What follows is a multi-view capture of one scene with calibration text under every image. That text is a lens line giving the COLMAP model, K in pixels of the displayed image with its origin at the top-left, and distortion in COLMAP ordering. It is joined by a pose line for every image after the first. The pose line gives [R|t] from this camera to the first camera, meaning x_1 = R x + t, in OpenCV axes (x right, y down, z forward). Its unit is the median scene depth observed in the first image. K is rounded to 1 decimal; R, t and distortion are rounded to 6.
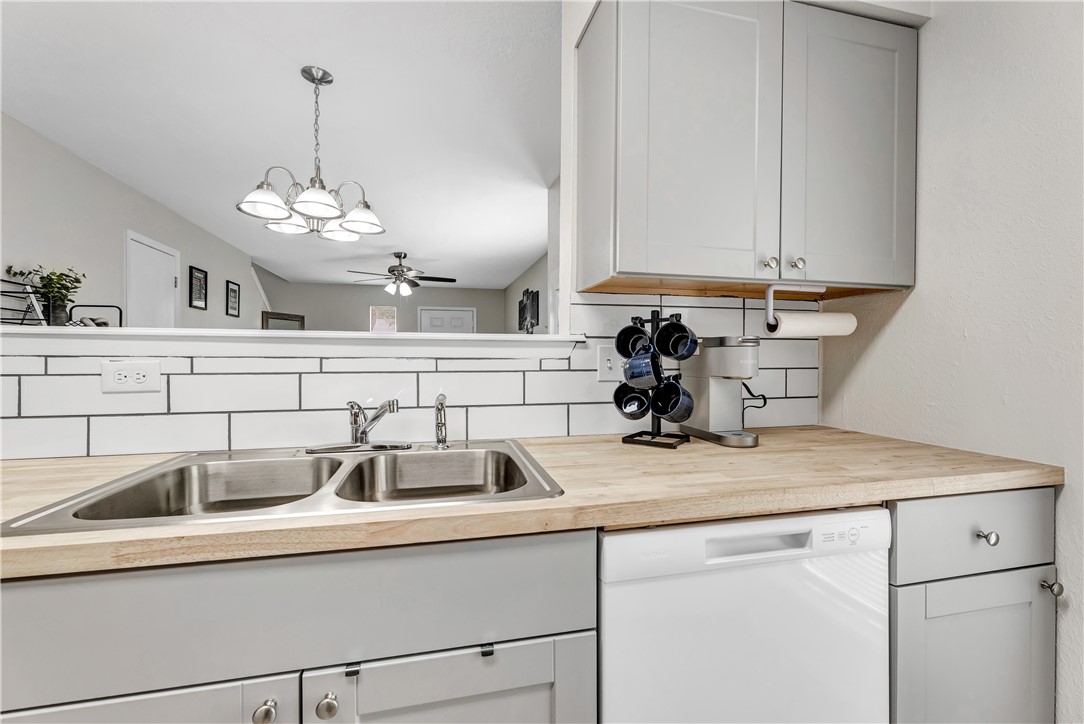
lens RADIAL K [[459.1, 0, 541.6], [0, 459.1, 362.8], [0, 0, 1]] dist [-0.000754, -0.000026]
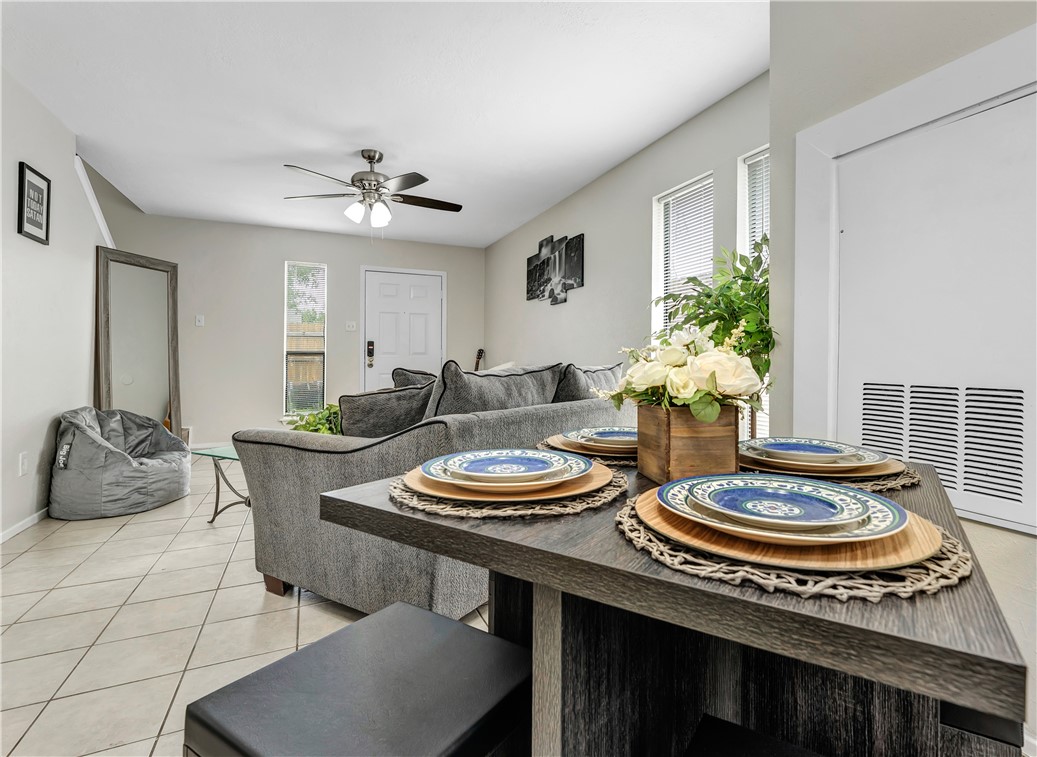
lens RADIAL K [[505.4, 0, 553.5], [0, 505.4, 367.7], [0, 0, 1]] dist [0.002358, -0.000102]
pose [[0.978340, 0.000160, 0.207005, -0.192372], [-0.001283, 0.999985, 0.005289, 0.031005], [-0.207001, -0.005440, 0.978326, 0.281779]]
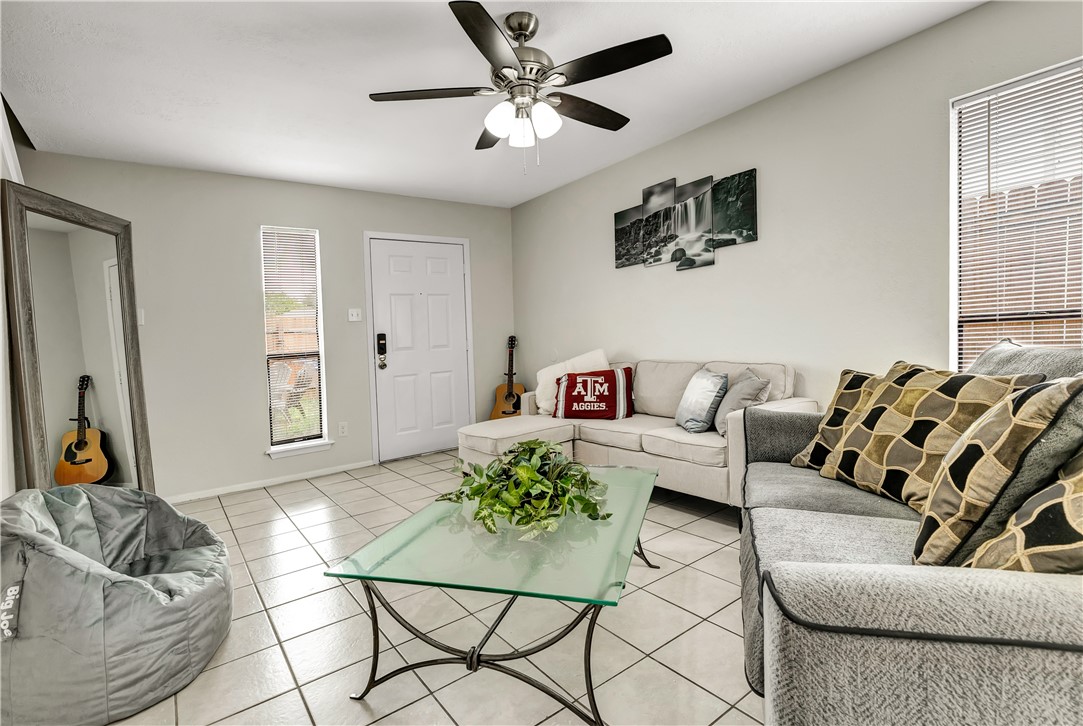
lens RADIAL K [[504.7, 0, 541.1], [0, 504.7, 361.1], [0, 0, 1]] dist [-0.015651, 0.000282]
pose [[0.919538, -0.069907, 0.386733, -0.417974], [0.061923, 0.997533, 0.033082, 0.014268], [-0.388092, -0.006472, 0.921598, 0.568174]]
